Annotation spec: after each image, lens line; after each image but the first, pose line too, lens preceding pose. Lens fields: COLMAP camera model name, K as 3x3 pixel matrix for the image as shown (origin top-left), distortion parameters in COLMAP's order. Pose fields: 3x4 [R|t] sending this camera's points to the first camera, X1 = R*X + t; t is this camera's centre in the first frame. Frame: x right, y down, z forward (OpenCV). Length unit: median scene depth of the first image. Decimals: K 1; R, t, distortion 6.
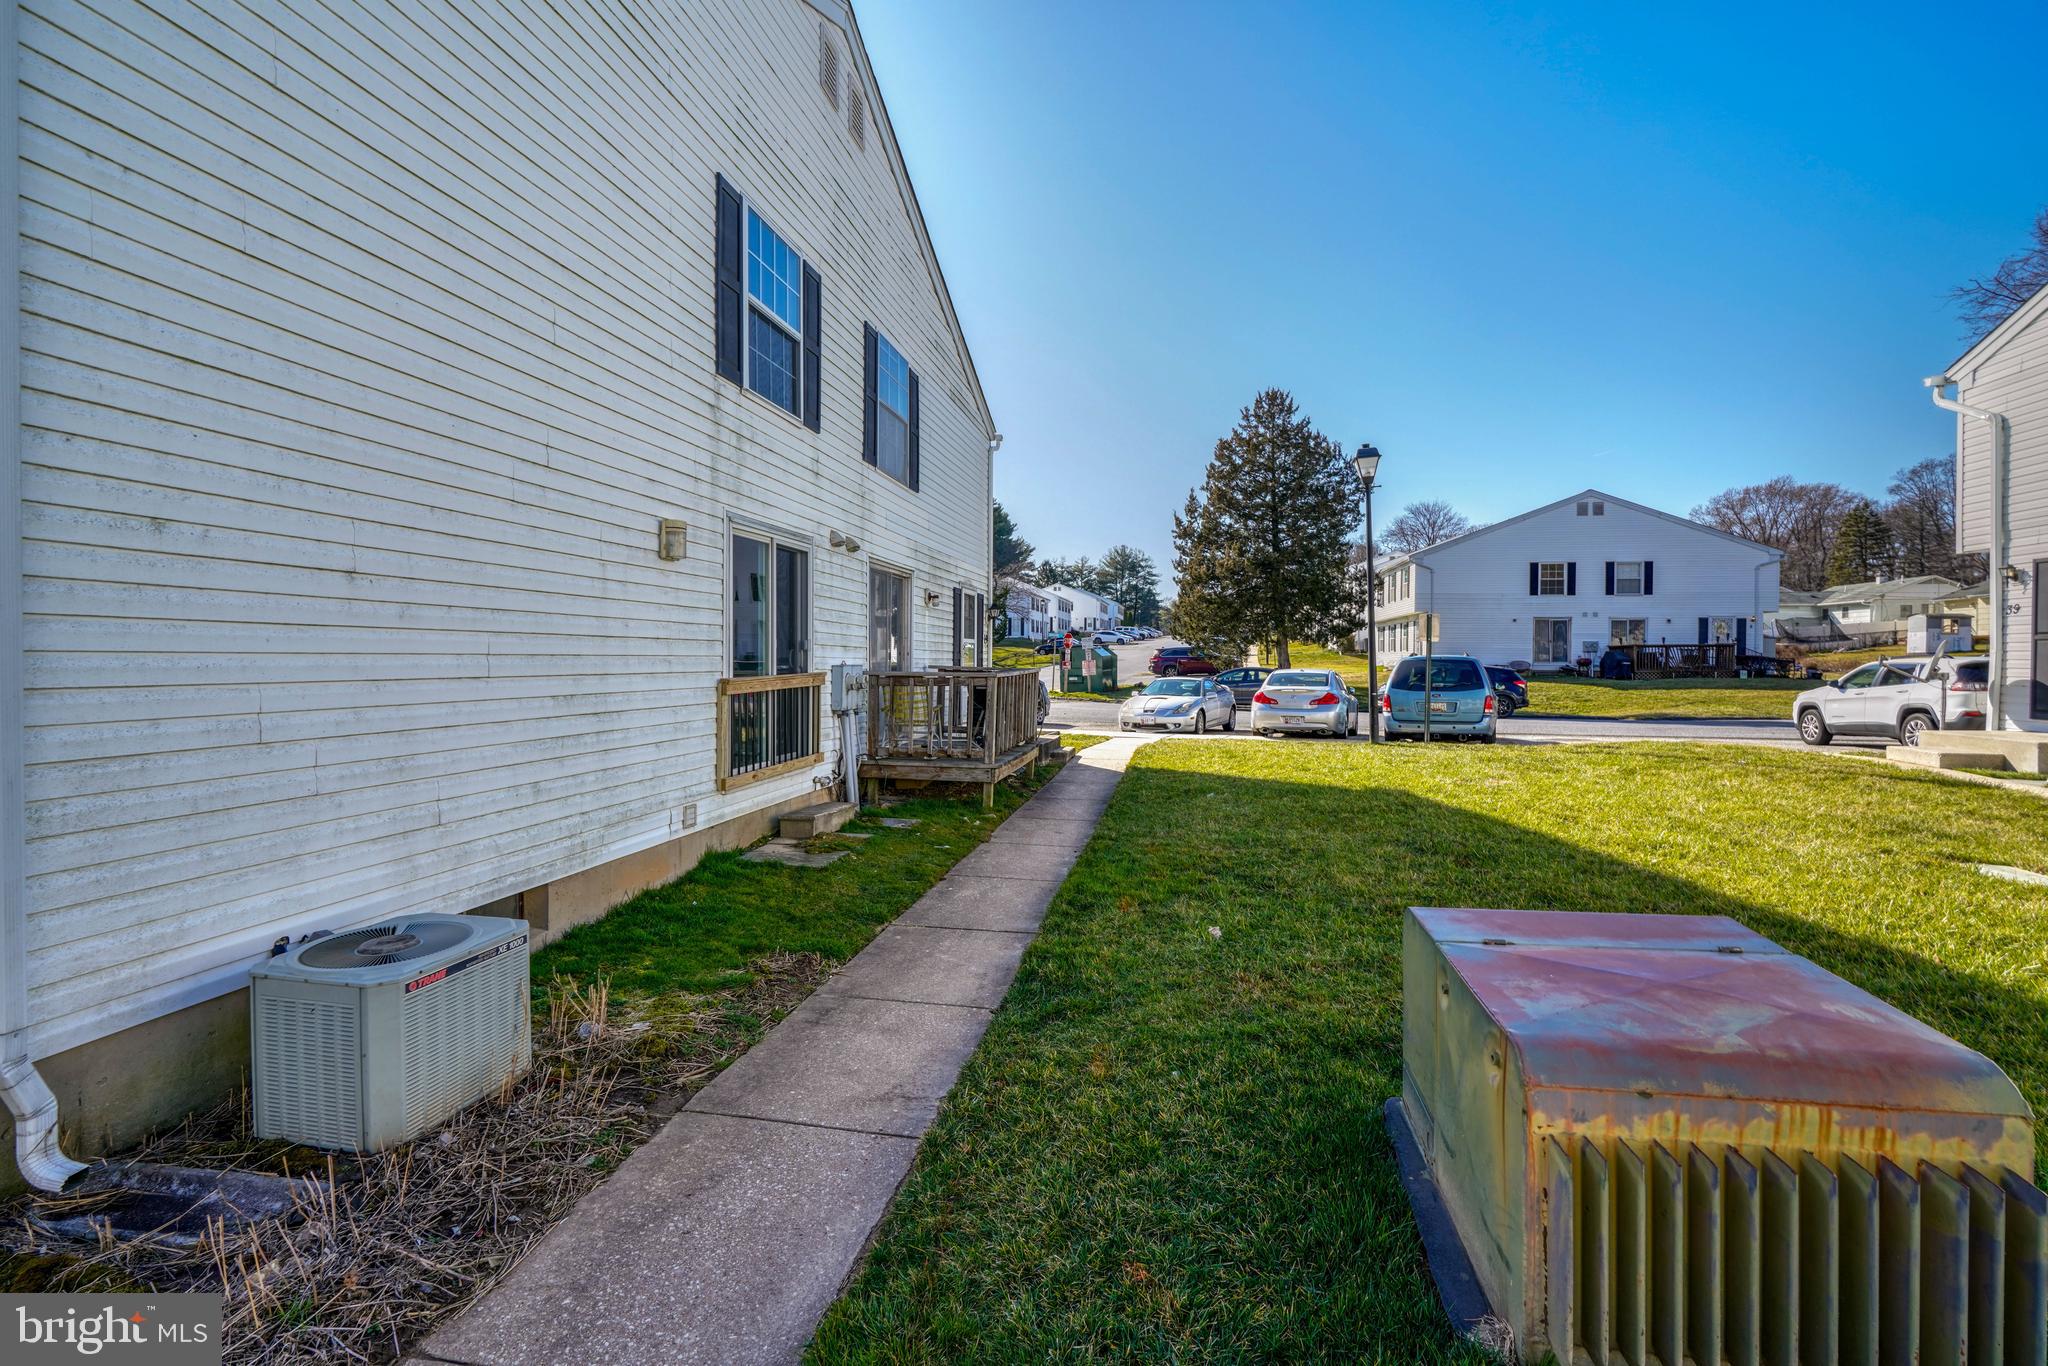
lens RADIAL K [[922.9, 0, 1005.3], [0, 922.9, 668.7], [0, 0, 1]] dist [-0.011619, 0.005369]
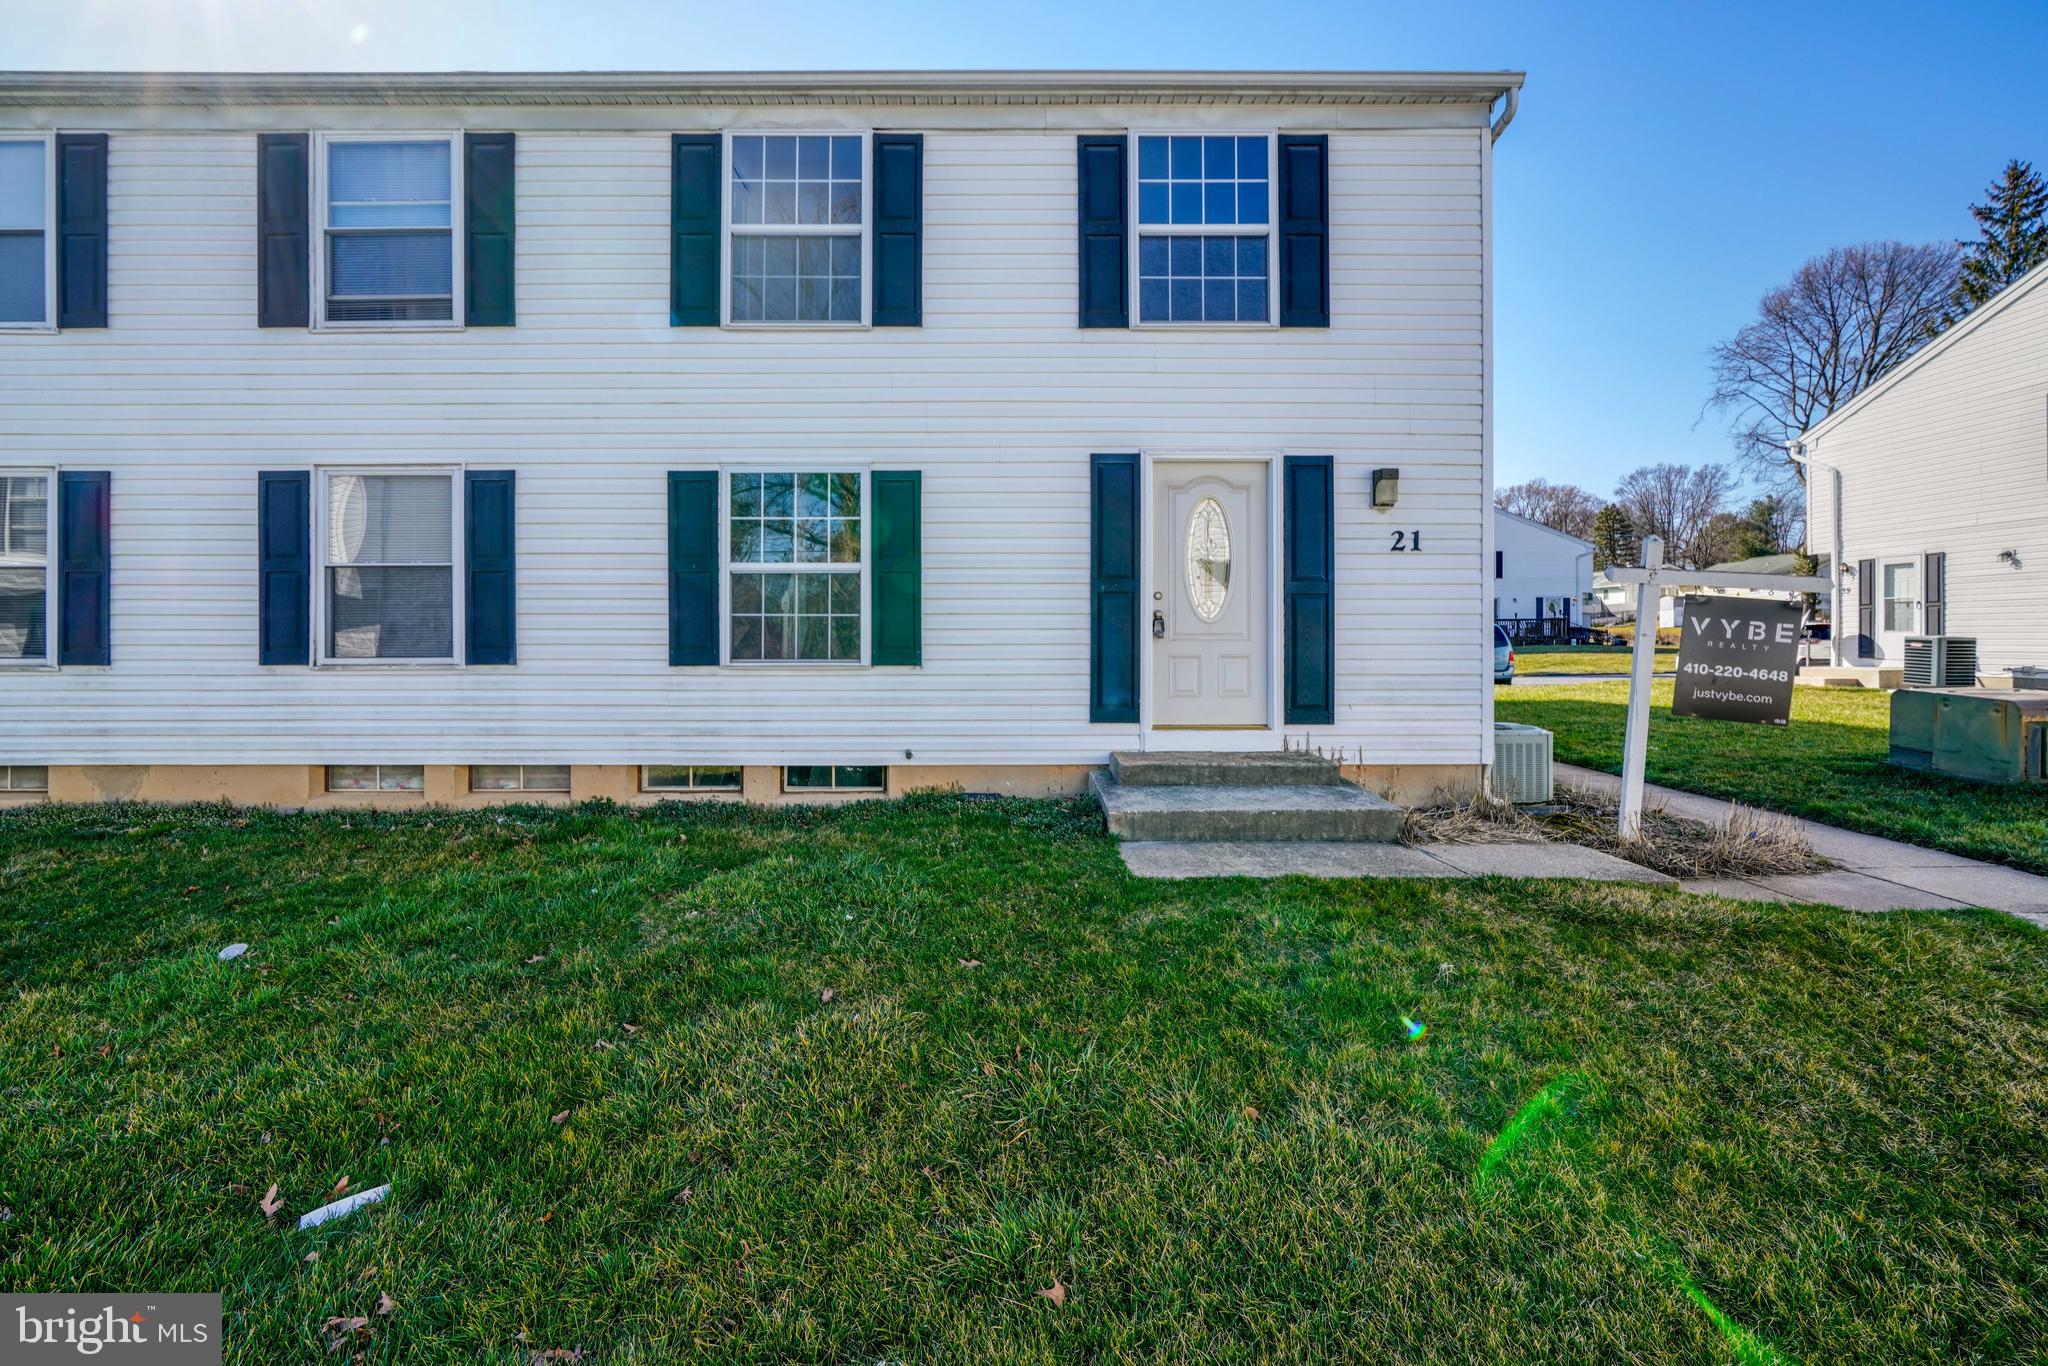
lens RADIAL K [[922.9, 0, 993.6], [0, 922.9, 632.2], [0, 0, 1]] dist [-0.011619, 0.005369]
pose [[0.983270, -0.000802, 0.182151, -0.200221], [0.003542, 0.999885, -0.014715, 0.008029], [-0.182118, 0.015113, 0.983161, -0.092285]]
